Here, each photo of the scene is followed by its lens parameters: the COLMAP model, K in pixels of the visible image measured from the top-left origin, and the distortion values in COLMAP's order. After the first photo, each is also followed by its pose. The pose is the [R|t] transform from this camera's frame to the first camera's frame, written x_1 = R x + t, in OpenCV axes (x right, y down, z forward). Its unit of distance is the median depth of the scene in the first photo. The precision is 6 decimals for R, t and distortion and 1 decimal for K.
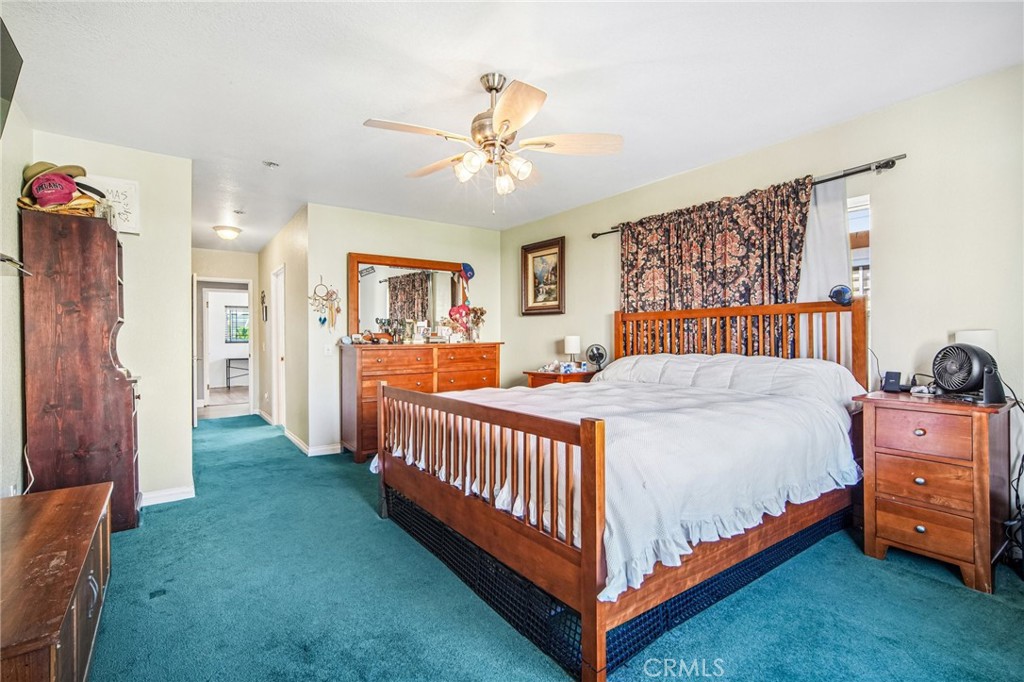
lens RADIAL K [[476.1, 0, 511.7], [0, 476.1, 338.1], [0, 0, 1]] dist [-0.003200, 0.003354]
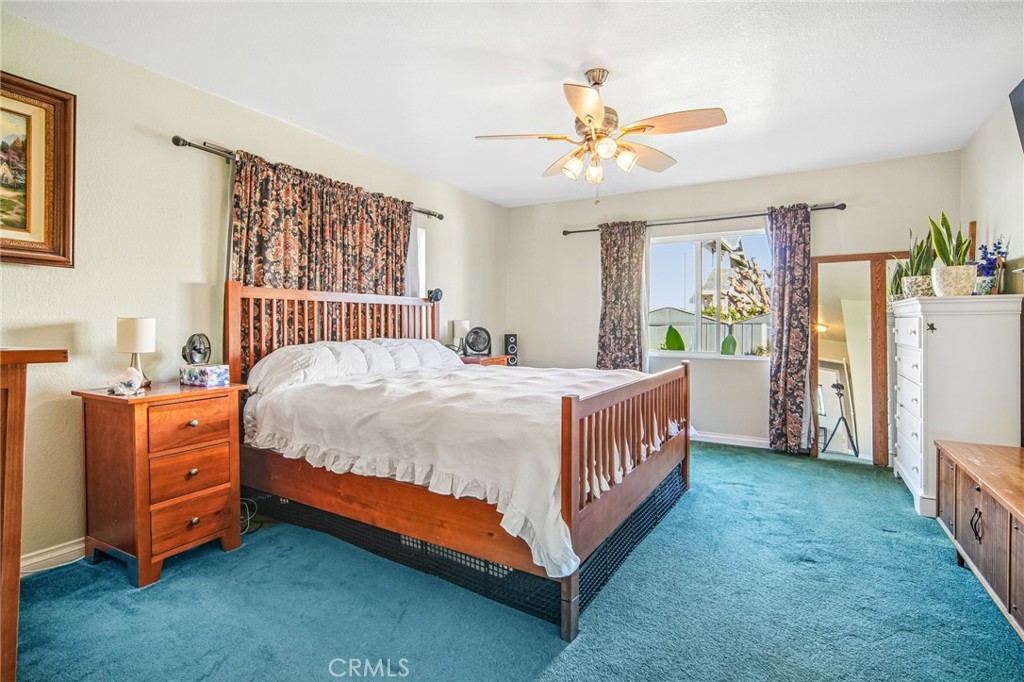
lens RADIAL K [[476.1, 0, 529.9], [0, 476.1, 327.8], [0, 0, 1]] dist [-0.003200, 0.003354]
pose [[-0.388030, -0.003076, 0.921641, -0.627852], [-0.000074, 0.999995, 0.003307, 0.006050], [-0.921647, 0.001215, -0.388029, 1.026728]]
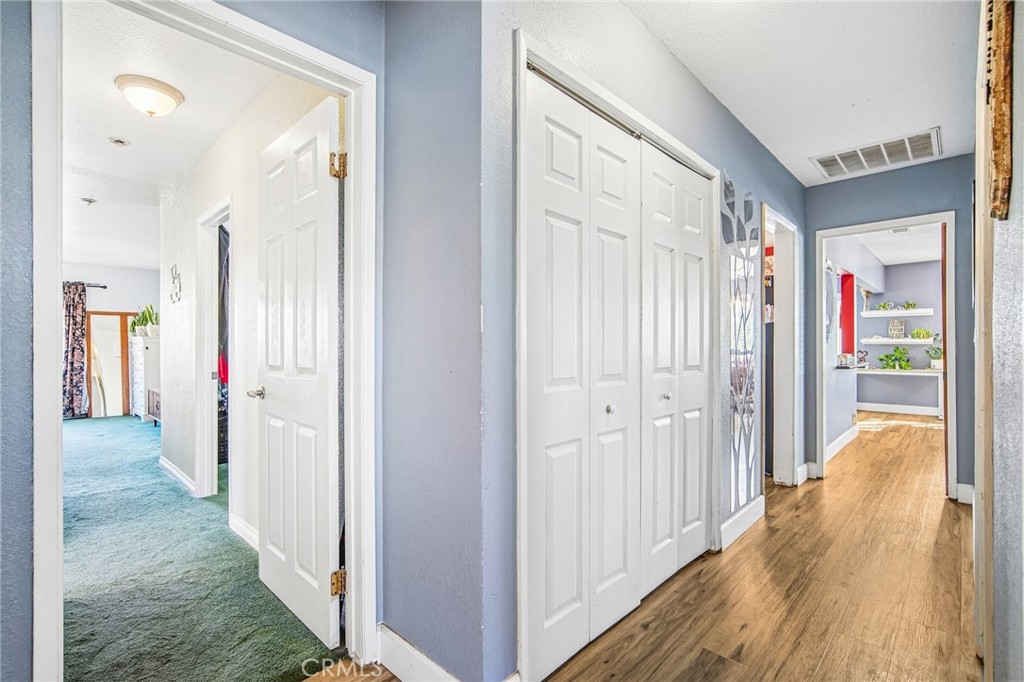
lens RADIAL K [[476.1, 0, 509.8], [0, 476.1, 343.5], [0, 0, 1]] dist [-0.003200, 0.003354]
pose [[-0.987846, 0.010766, -0.155063, -1.645430], [0.011309, 0.999933, -0.002620, 0.013665], [0.155025, -0.004342, -0.987901, 2.835364]]
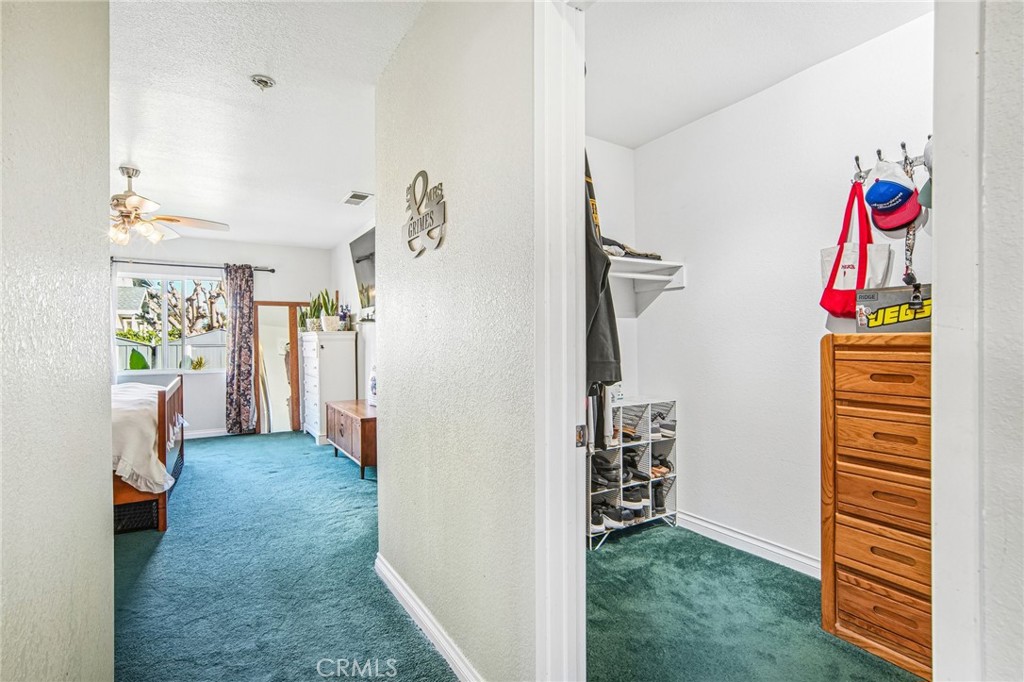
lens RADIAL K [[476.1, 0, 503.5], [0, 476.1, 338.7], [0, 0, 1]] dist [-0.003200, 0.003354]
pose [[-0.996513, 0.015415, 0.081996, -0.956891], [0.014888, 0.999864, -0.007027, -0.001361], [-0.082093, -0.005782, -0.996608, 1.795346]]
